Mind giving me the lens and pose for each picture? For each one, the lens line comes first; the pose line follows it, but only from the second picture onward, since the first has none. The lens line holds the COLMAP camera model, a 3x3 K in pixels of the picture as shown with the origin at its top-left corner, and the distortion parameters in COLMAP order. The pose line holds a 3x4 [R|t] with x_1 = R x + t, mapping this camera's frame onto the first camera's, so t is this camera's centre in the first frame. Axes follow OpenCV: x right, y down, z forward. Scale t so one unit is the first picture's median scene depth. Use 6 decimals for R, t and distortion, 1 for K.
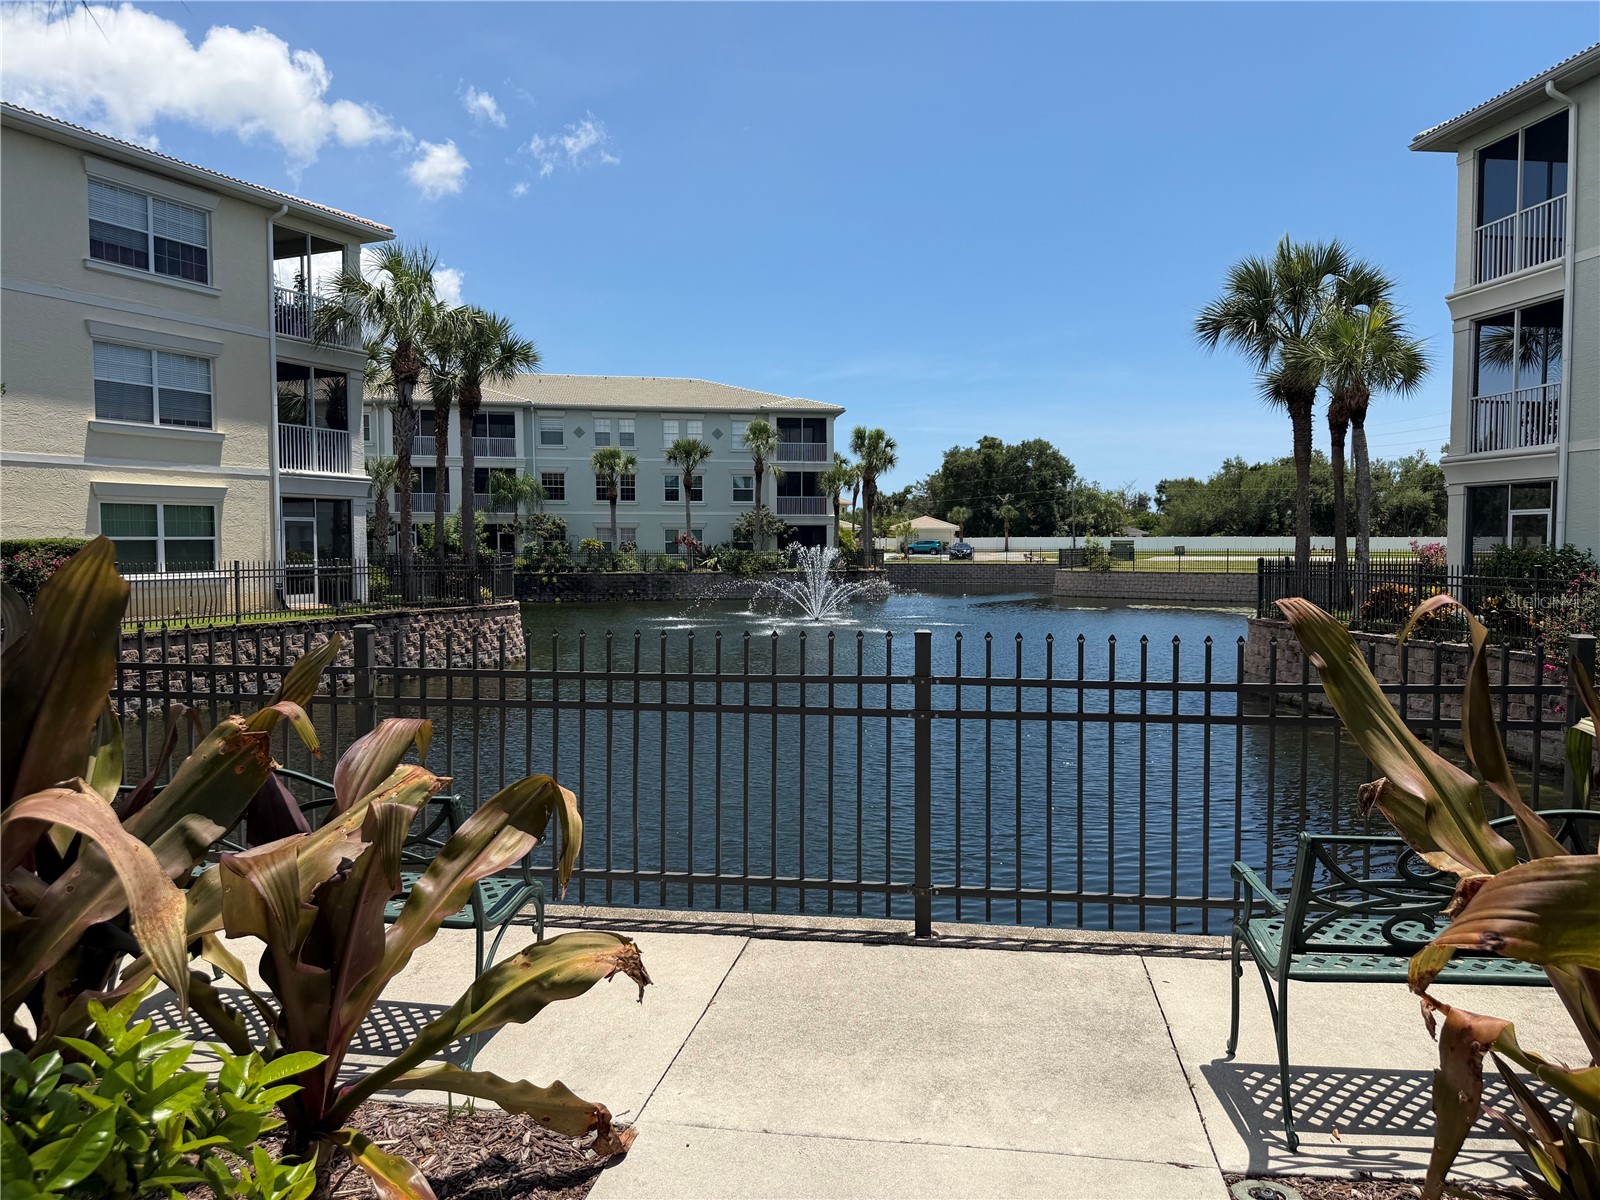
lens RADIAL K [[1127.0, 0, 808.9], [0, 1127.0, 599.0], [0, 0, 1]] dist [0.103269, -0.145220]
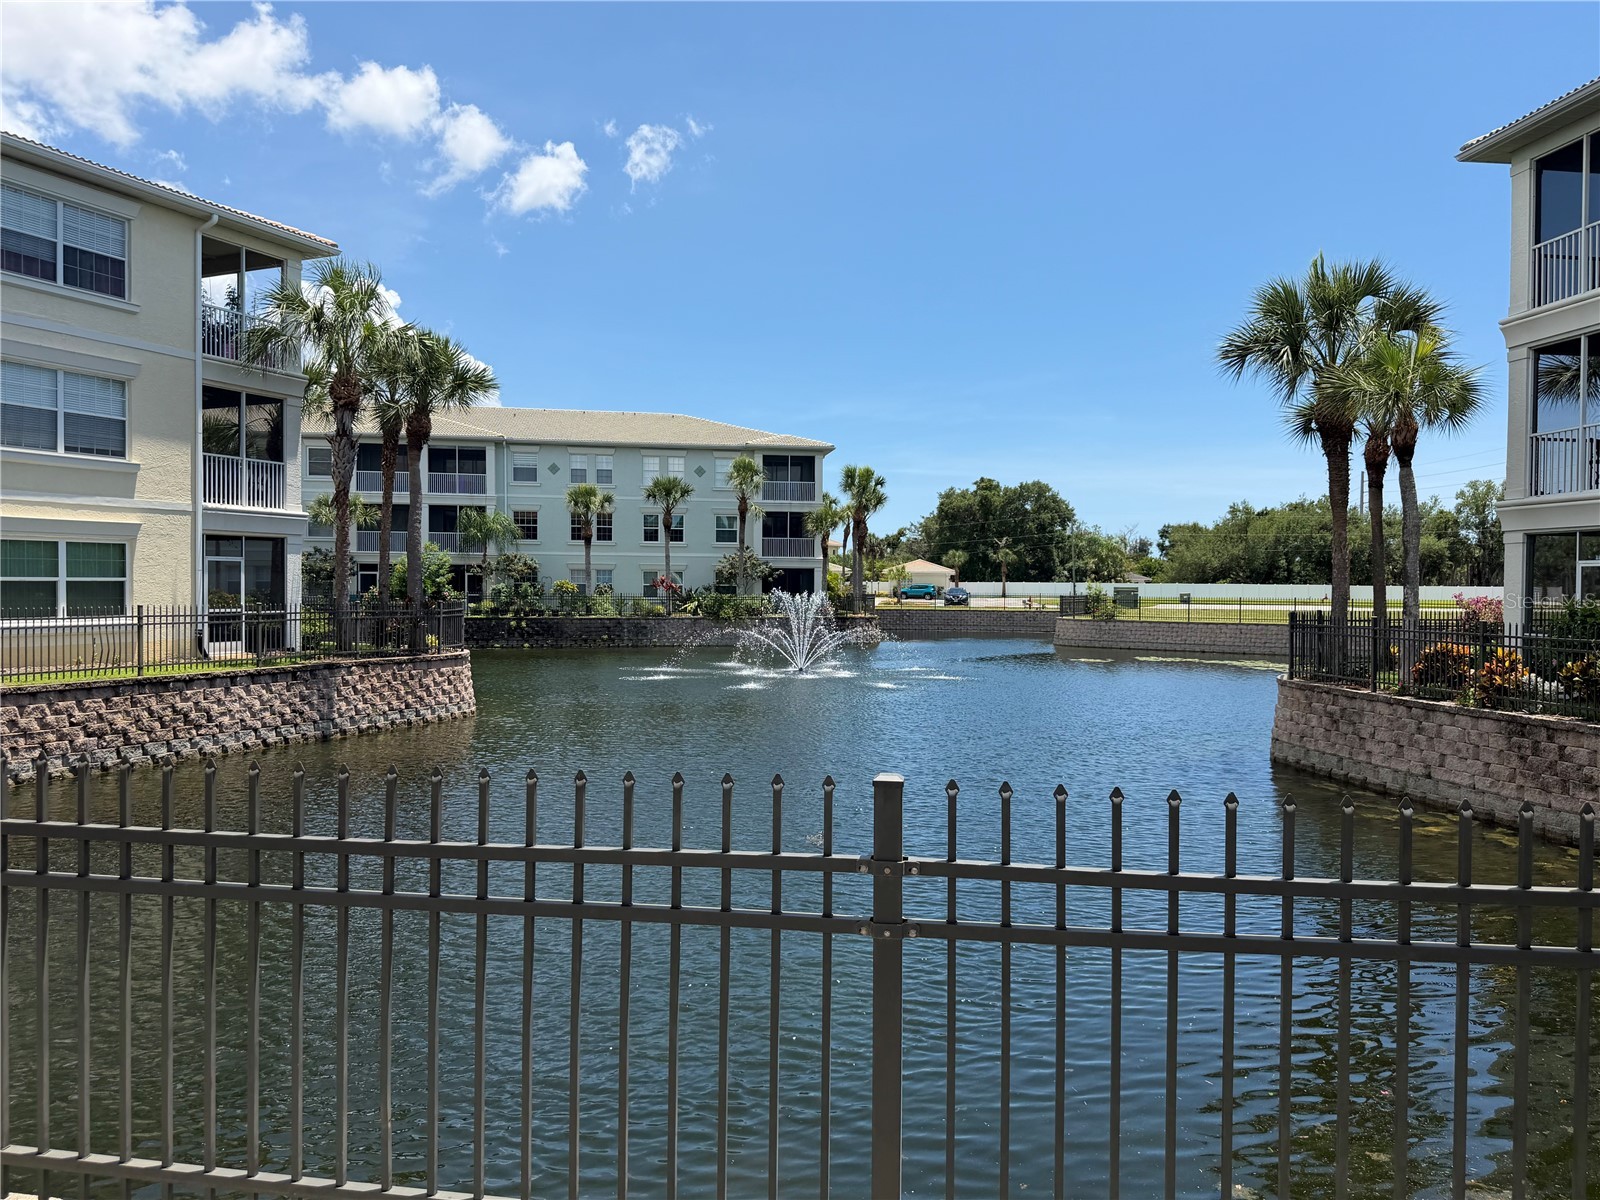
lens RADIAL K [[1159.6, 0, 795.1], [0, 1159.6, 603.0], [0, 0, 1]] dist [0.078488, -0.093623]
pose [[0.999952, 0.008805, -0.004236, 0.009907], [-0.008947, 0.999362, -0.034581, -0.006700], [0.003928, 0.034617, 0.999393, 0.073994]]
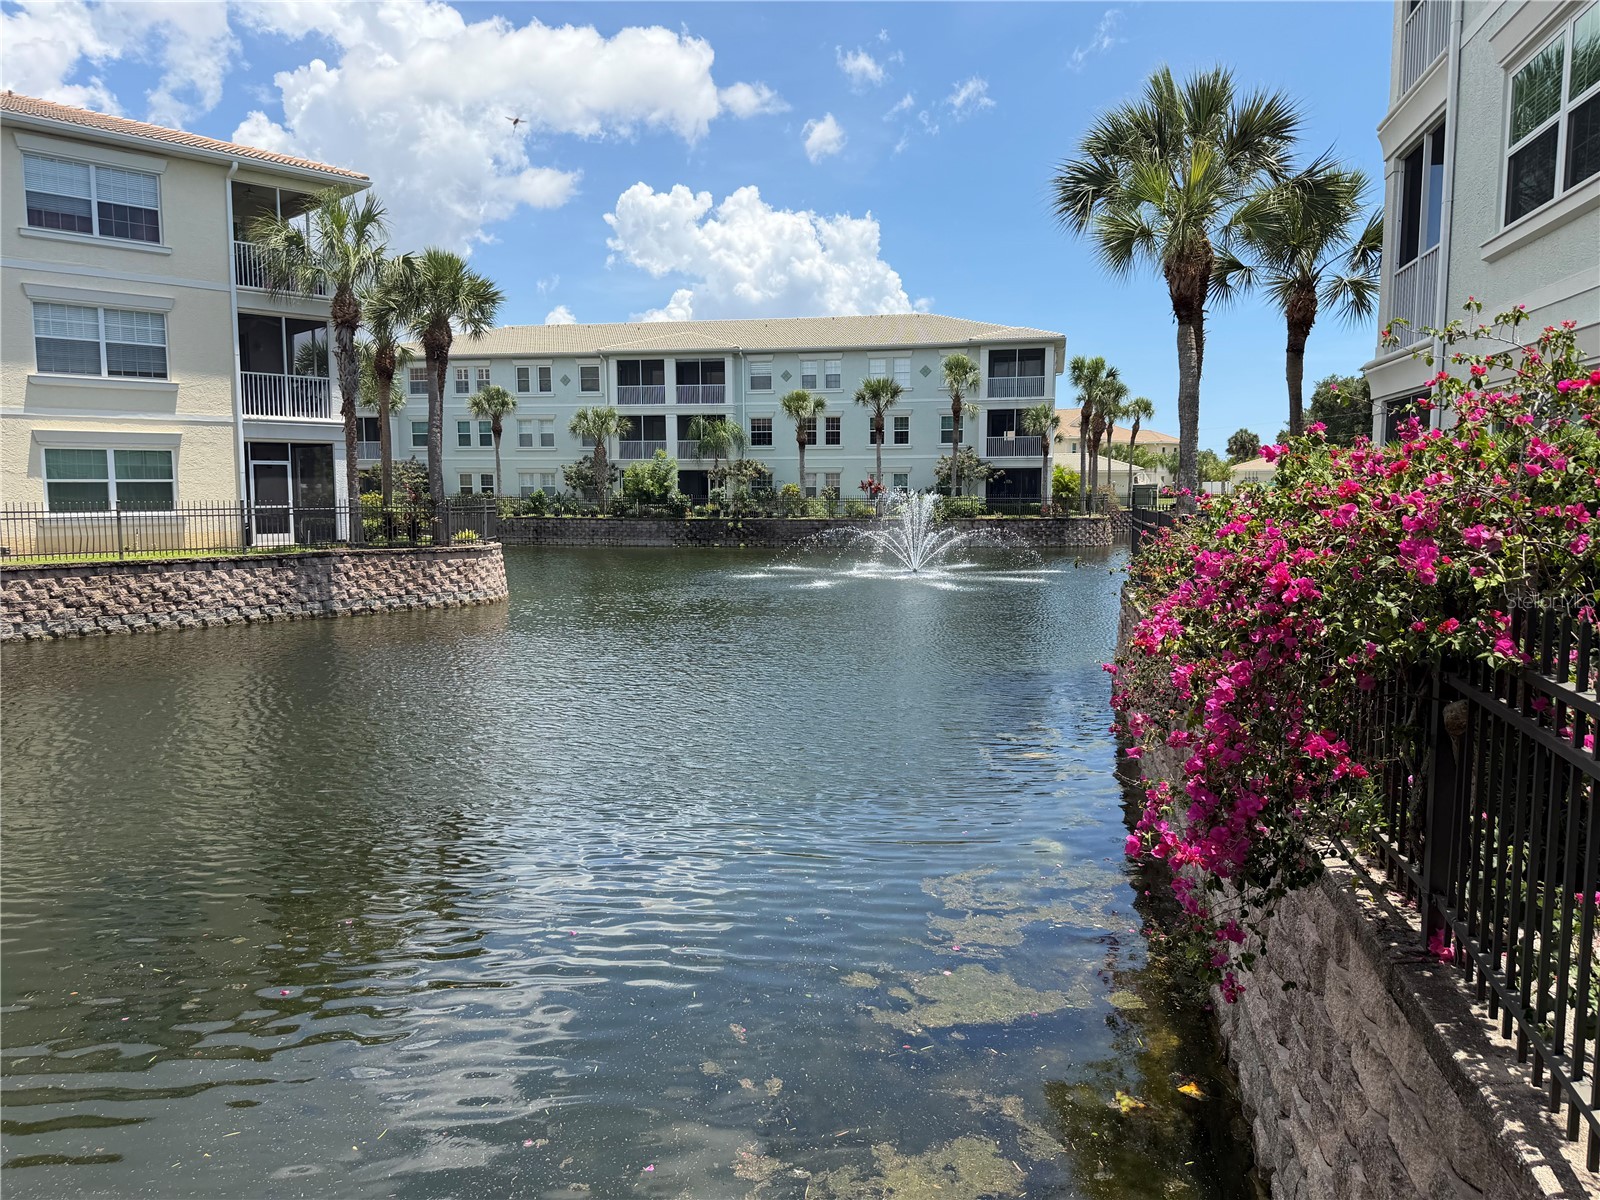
lens RADIAL K [[1117.3, 0, 800.0], [0, 1117.3, 600.0], [0, 0, 1]] dist [-0.000906, -0.006636]
pose [[0.932634, 0.032353, -0.359369, 0.385355], [-0.015403, 0.998634, 0.049932, -0.002127], [0.360494, -0.041033, 0.931859, 0.209939]]
